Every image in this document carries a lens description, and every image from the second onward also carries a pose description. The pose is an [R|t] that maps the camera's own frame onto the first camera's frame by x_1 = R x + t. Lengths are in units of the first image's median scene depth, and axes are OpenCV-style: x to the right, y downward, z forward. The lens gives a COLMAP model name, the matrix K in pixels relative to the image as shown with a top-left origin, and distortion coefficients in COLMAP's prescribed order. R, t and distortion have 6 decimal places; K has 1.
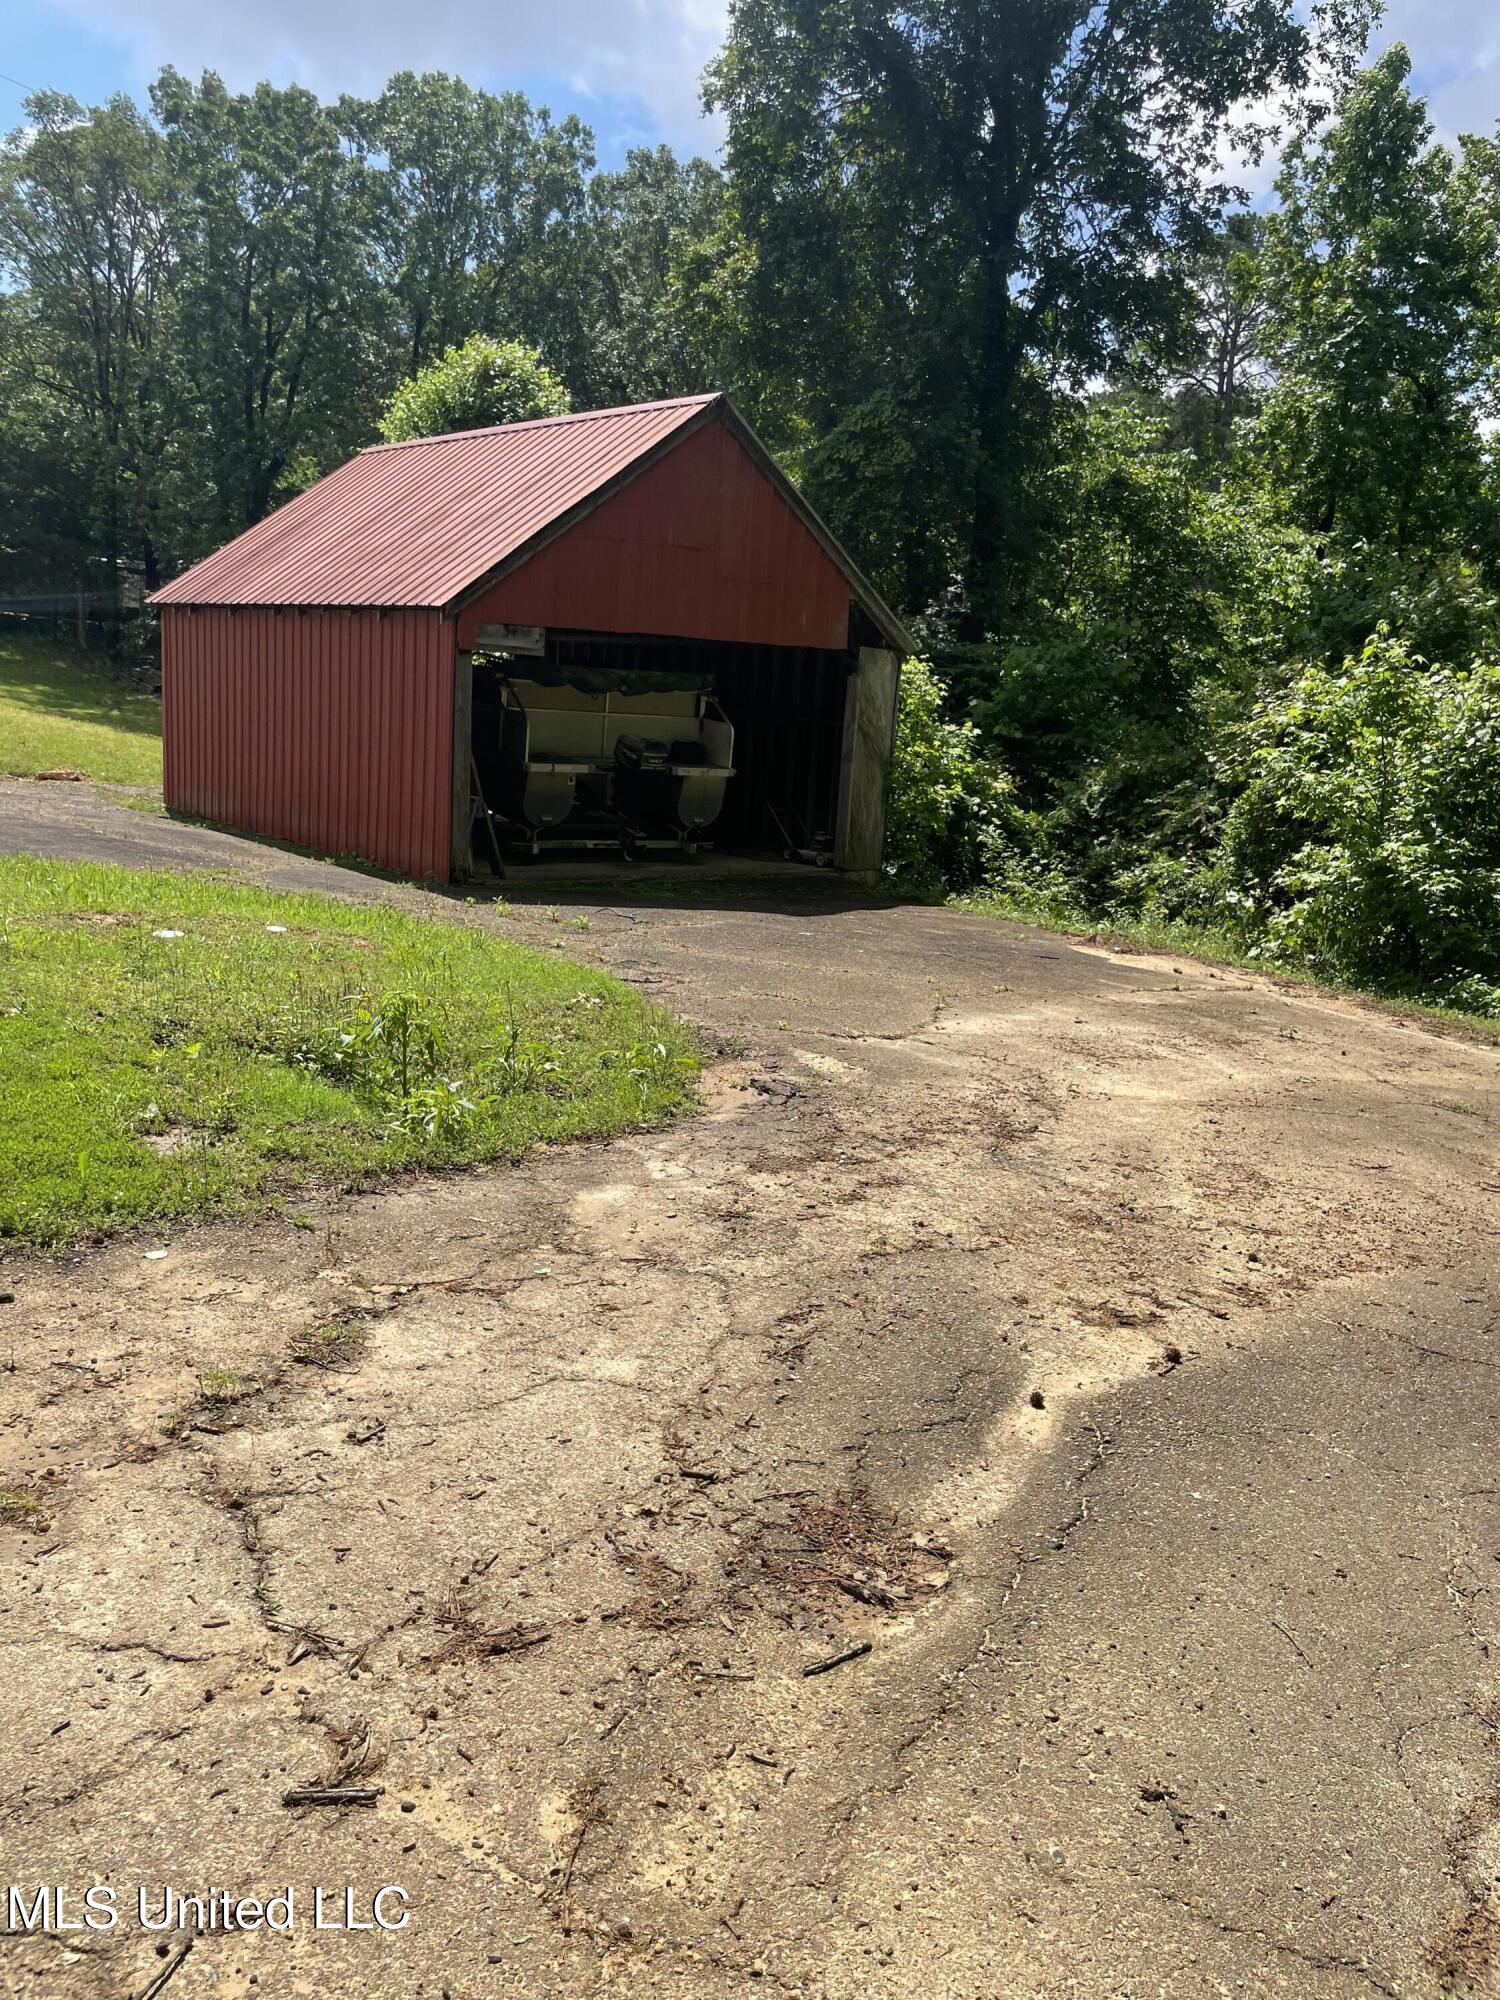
lens RADIAL K [[1505.3, 0, 754.0], [0, 1505.3, 990.4], [0, 0, 1]] dist [0.086052, -0.121529]
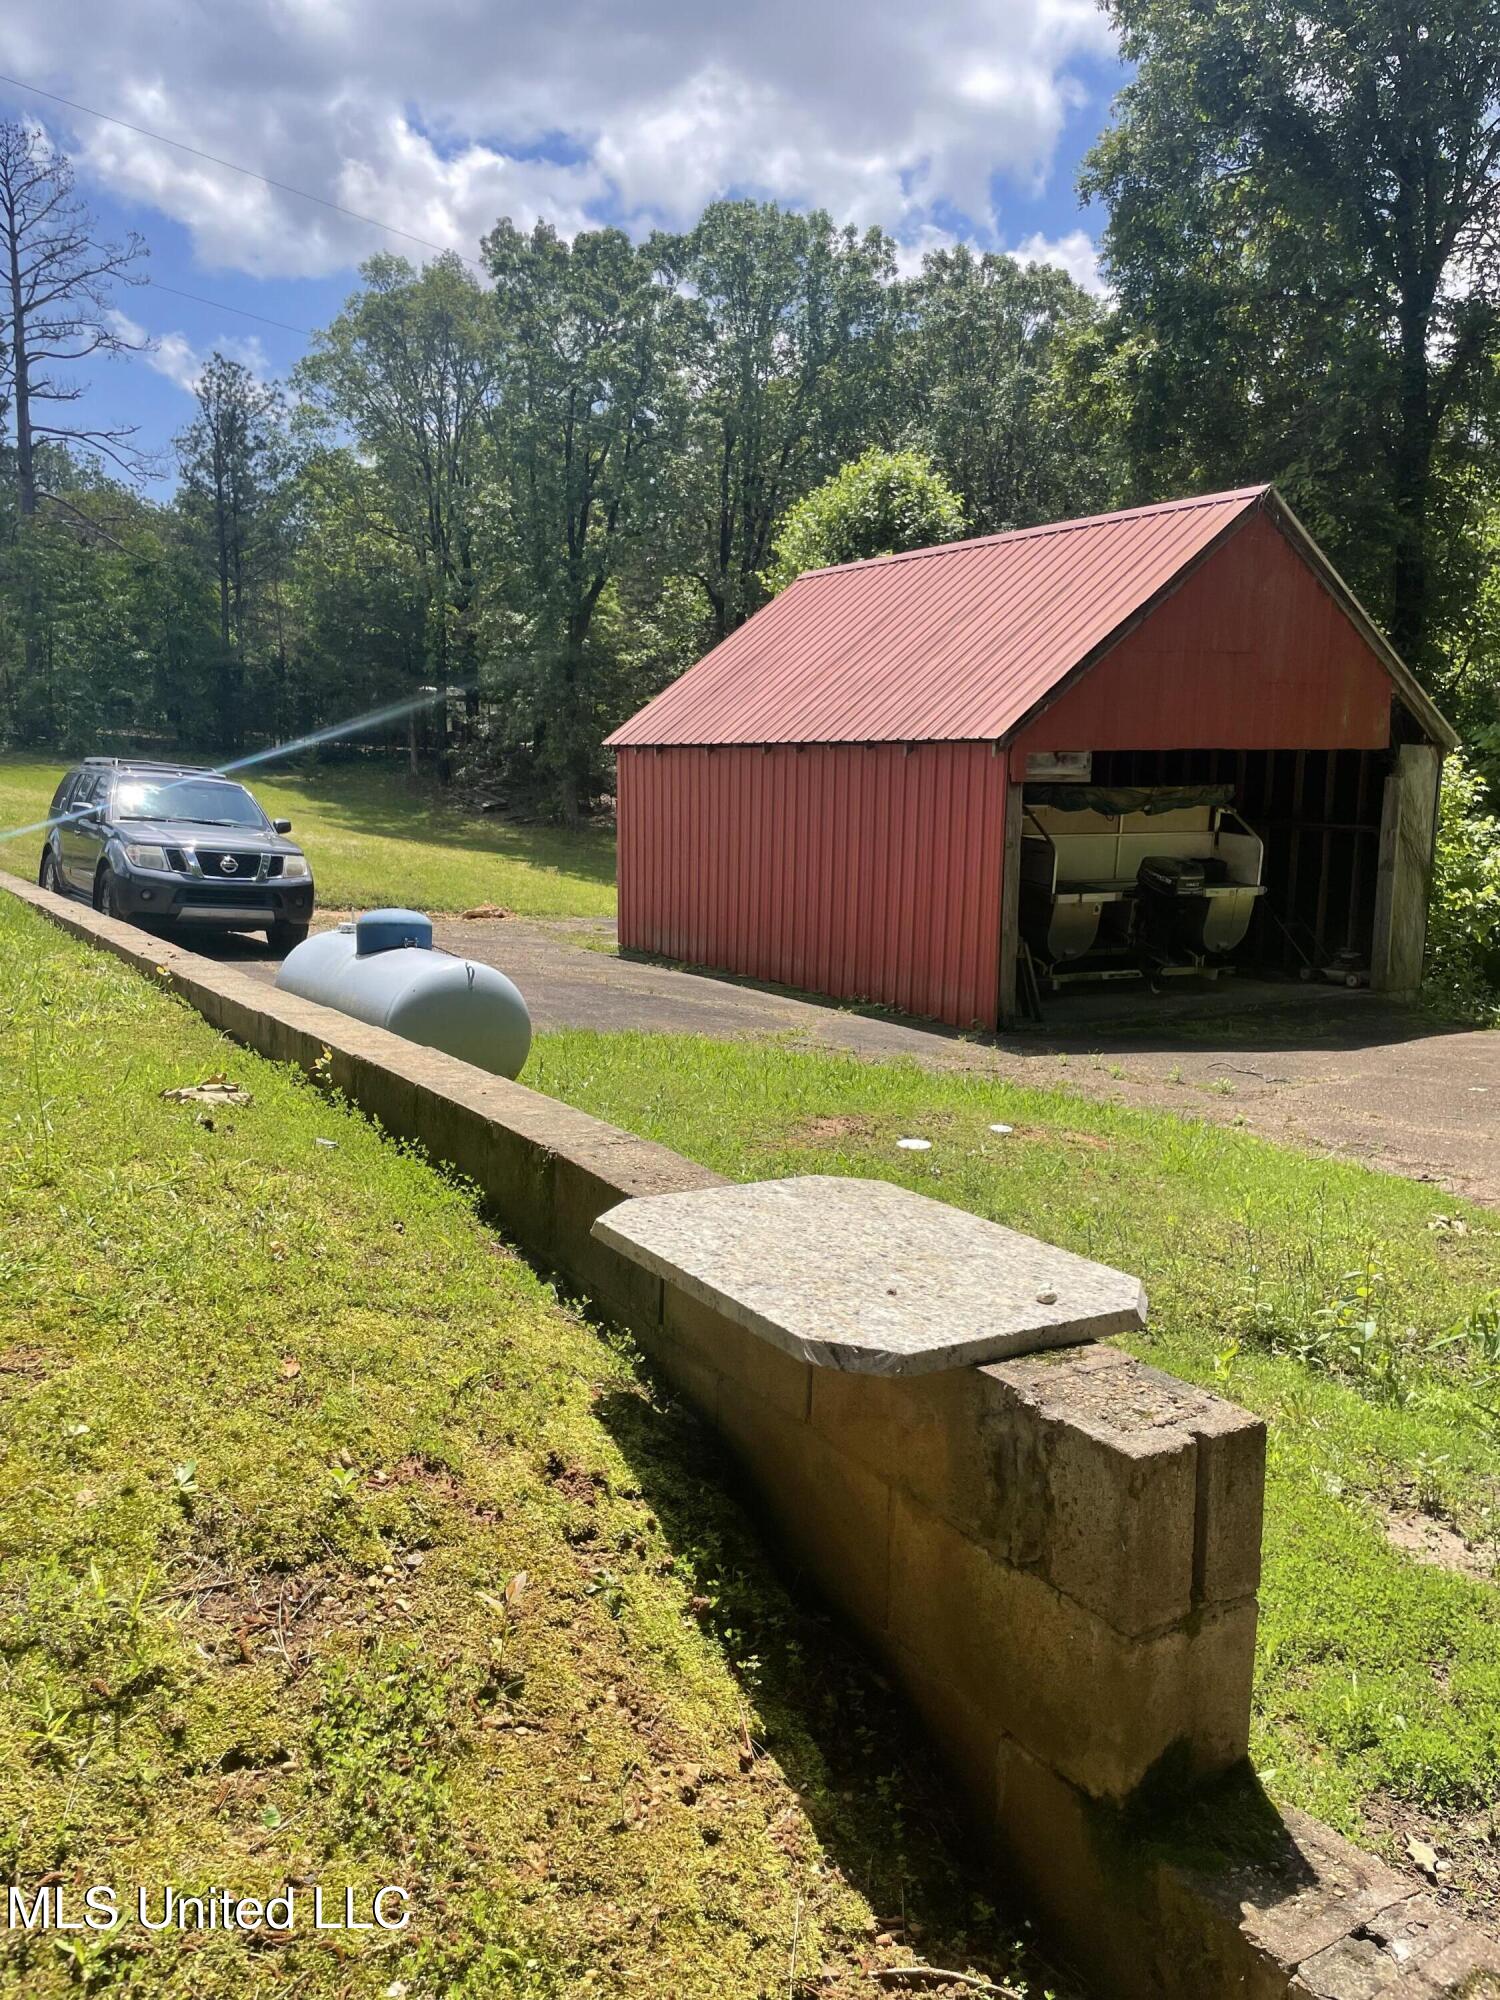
lens RADIAL K [[1505.3, 0, 754.0], [0, 1505.3, 990.4], [0, 0, 1]] dist [0.086052, -0.121529]
pose [[0.986226, -0.032341, -0.162211, -0.160344], [0.023578, 0.998171, -0.055662, -0.038867], [0.163714, 0.051071, 0.985185, 0.051894]]
